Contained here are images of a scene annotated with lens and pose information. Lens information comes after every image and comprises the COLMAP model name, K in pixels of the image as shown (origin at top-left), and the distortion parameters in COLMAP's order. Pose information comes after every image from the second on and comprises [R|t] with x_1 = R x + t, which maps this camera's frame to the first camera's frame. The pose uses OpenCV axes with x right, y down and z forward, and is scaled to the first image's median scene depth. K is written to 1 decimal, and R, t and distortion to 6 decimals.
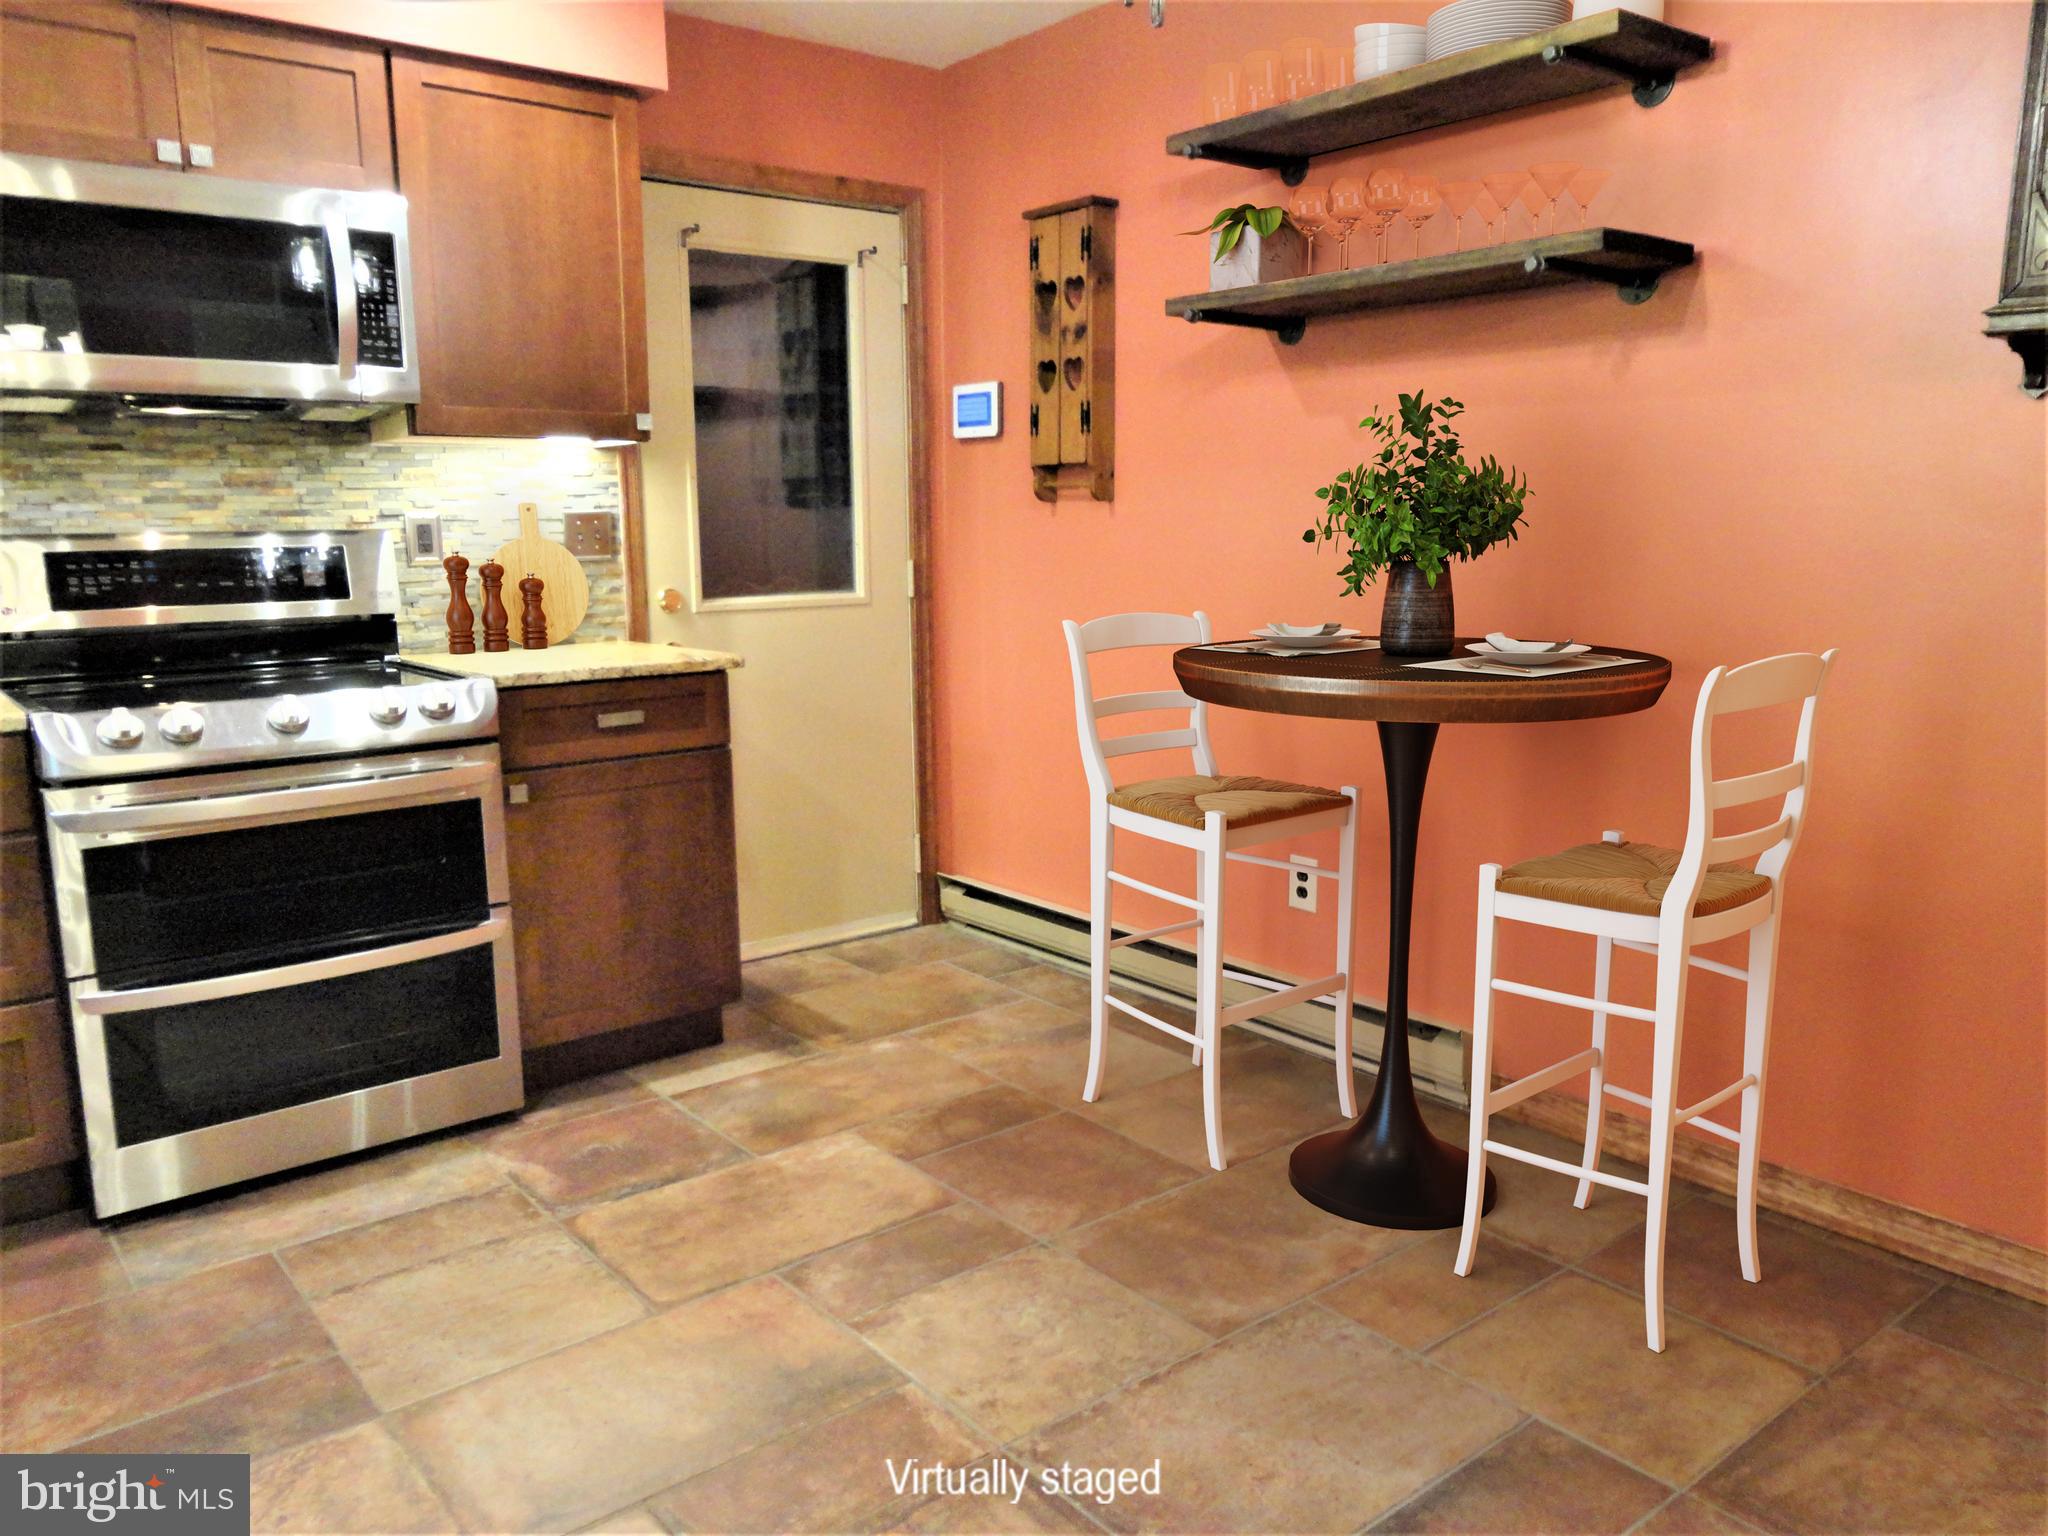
lens RADIAL K [[1525.7, 0, 1031.5], [0, 1525.7, 773.1], [0, 0, 1]] dist [0.001821, 0.017483]
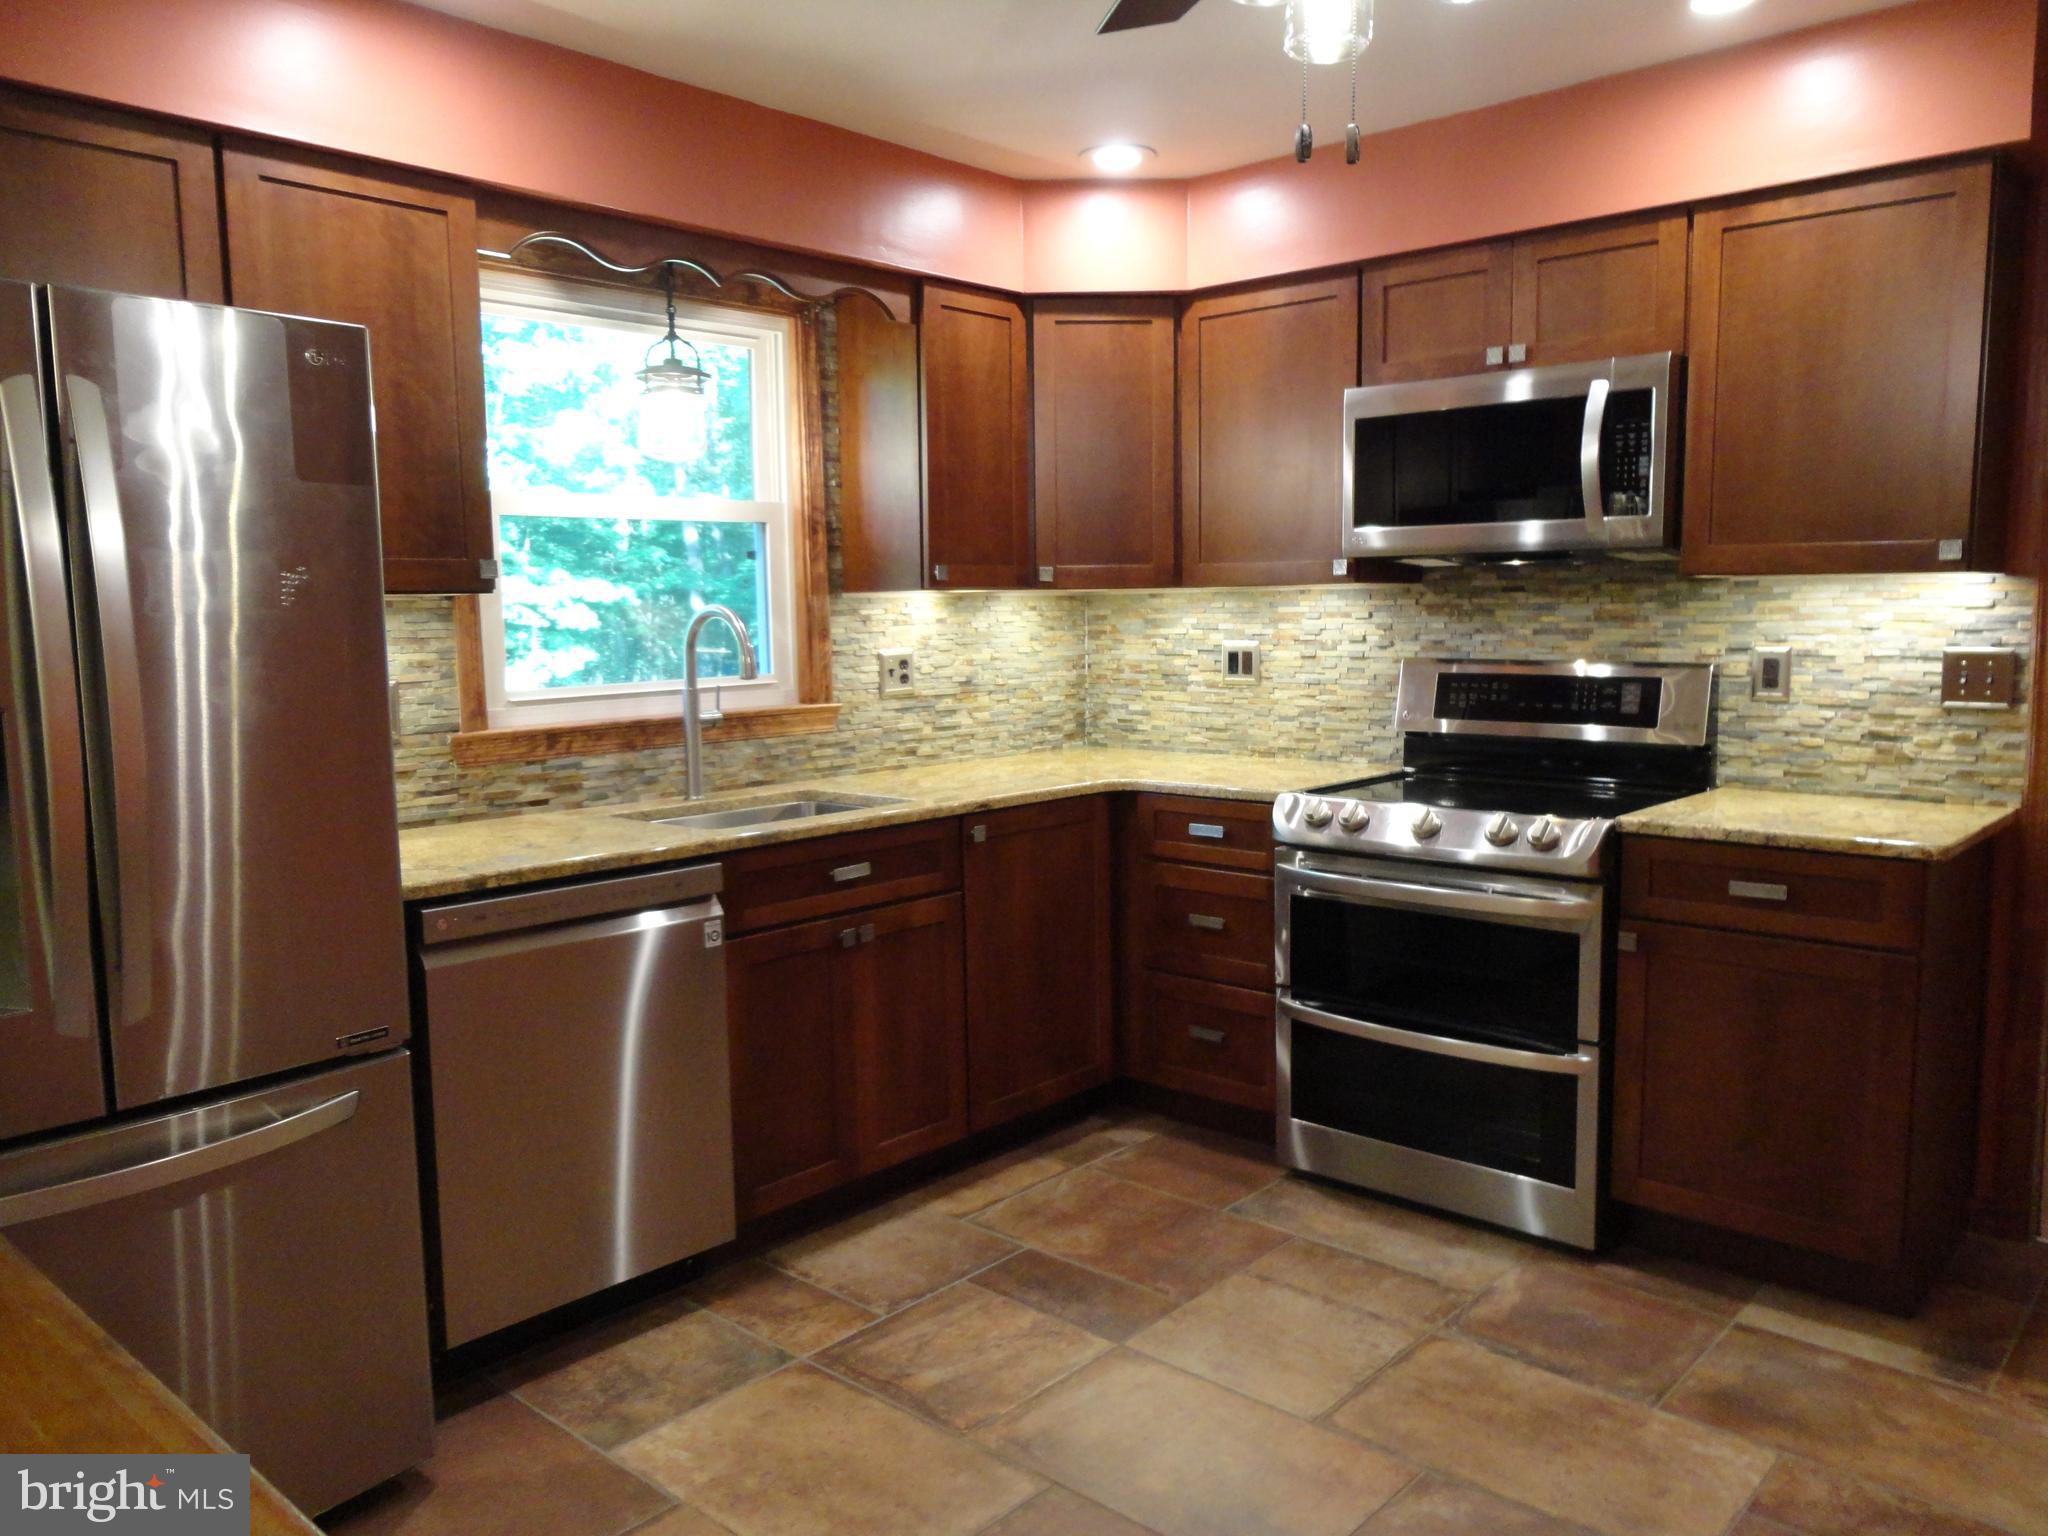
lens RADIAL K [[1525.7, 0, 1030.6], [0, 1525.7, 767.5], [0, 0, 1]] dist [0.001821, 0.017483]
pose [[0.151922, 0.121081, -0.980948, 0.547964], [-0.157388, 0.982768, 0.096931, -0.128529], [0.975781, 0.139664, 0.168361, 0.431679]]
